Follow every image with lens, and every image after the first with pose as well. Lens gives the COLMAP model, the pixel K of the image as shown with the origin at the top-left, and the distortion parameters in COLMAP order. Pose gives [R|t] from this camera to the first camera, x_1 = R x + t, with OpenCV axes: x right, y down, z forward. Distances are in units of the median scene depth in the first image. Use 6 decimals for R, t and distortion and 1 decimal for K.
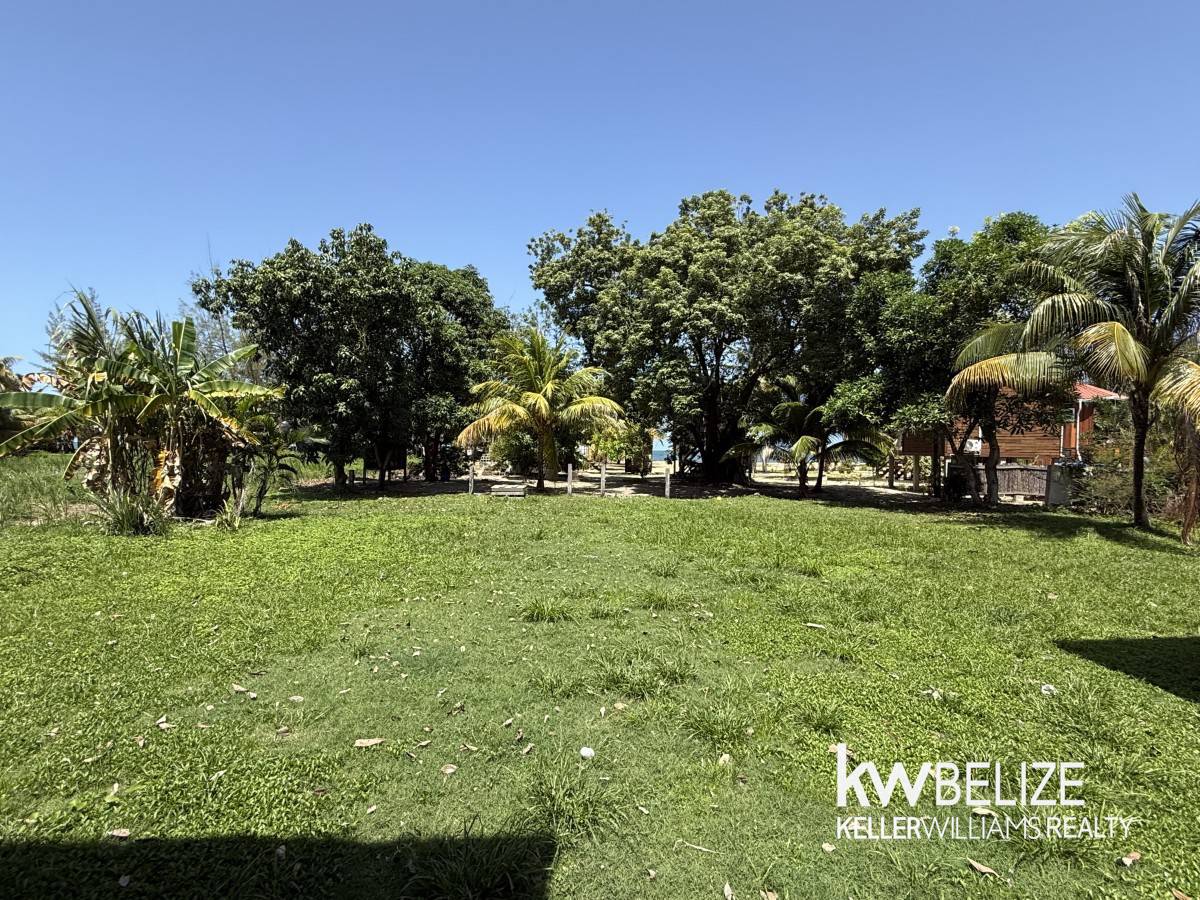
lens RADIAL K [[597.4, 0, 600.0], [0, 597.4, 450.0], [0, 0, 1]] dist [-0.000085, -0.000114]
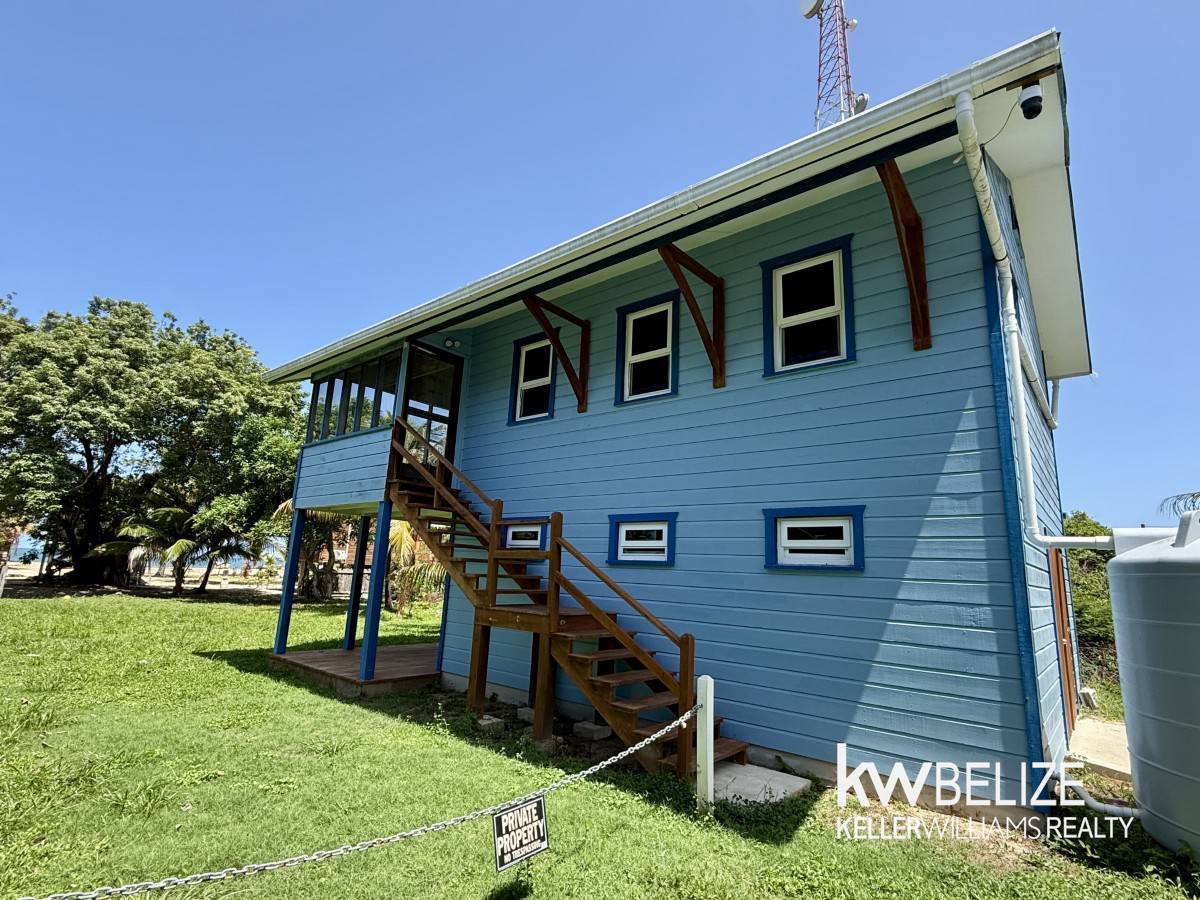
lens RADIAL K [[597.4, 0, 600.0], [0, 597.4, 450.0], [0, 0, 1]] dist [-0.000085, -0.000114]
pose [[0.669932, 0.172369, 0.722136, 0.032583], [-0.037124, 0.979236, -0.199296, 0.005852], [-0.741494, 0.106706, 0.662420, -0.348296]]
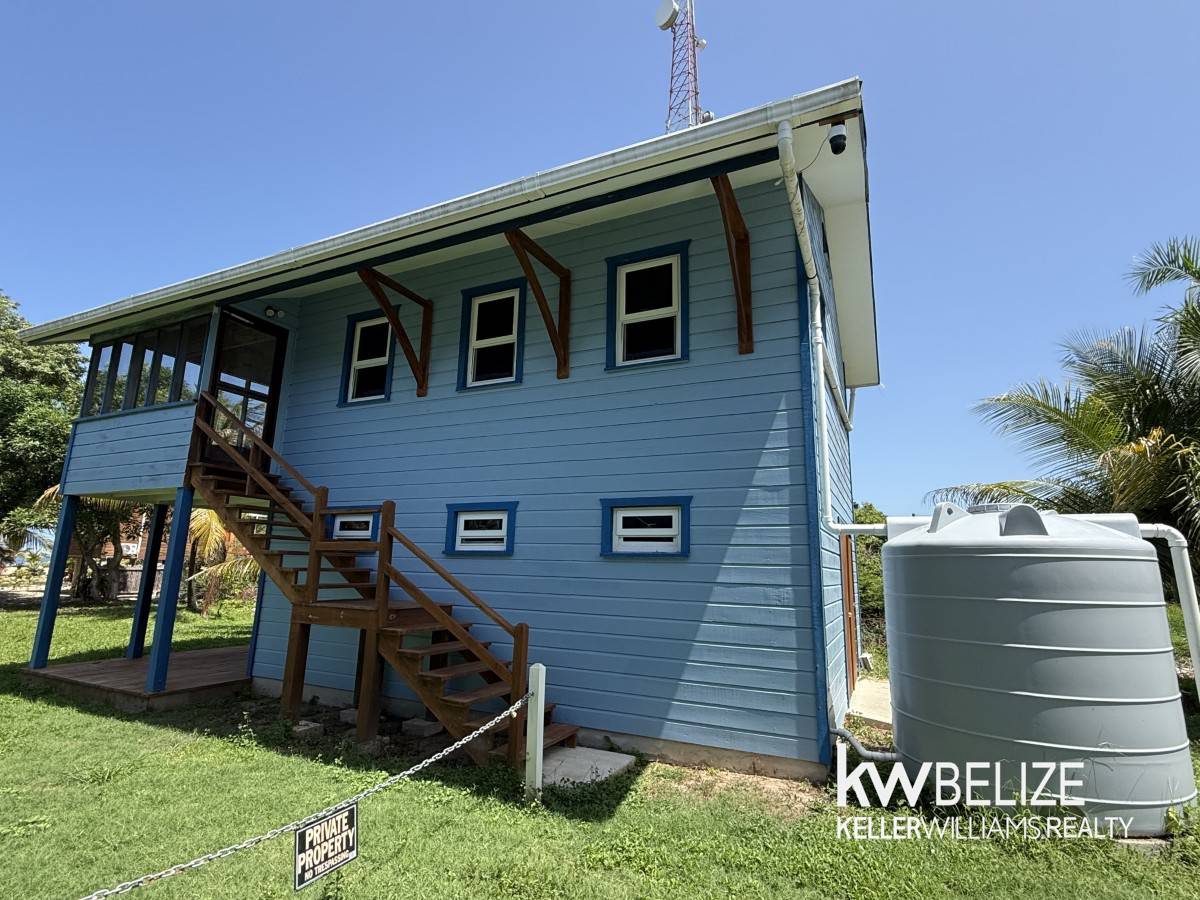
lens RADIAL K [[597.4, 0, 600.0], [0, 597.4, 450.0], [0, 0, 1]] dist [-0.000085, -0.000114]
pose [[0.464962, 0.175047, 0.867853, 0.037449], [-0.017088, 0.981851, -0.188885, 0.005501], [-0.885166, 0.072994, 0.459514, -0.350962]]
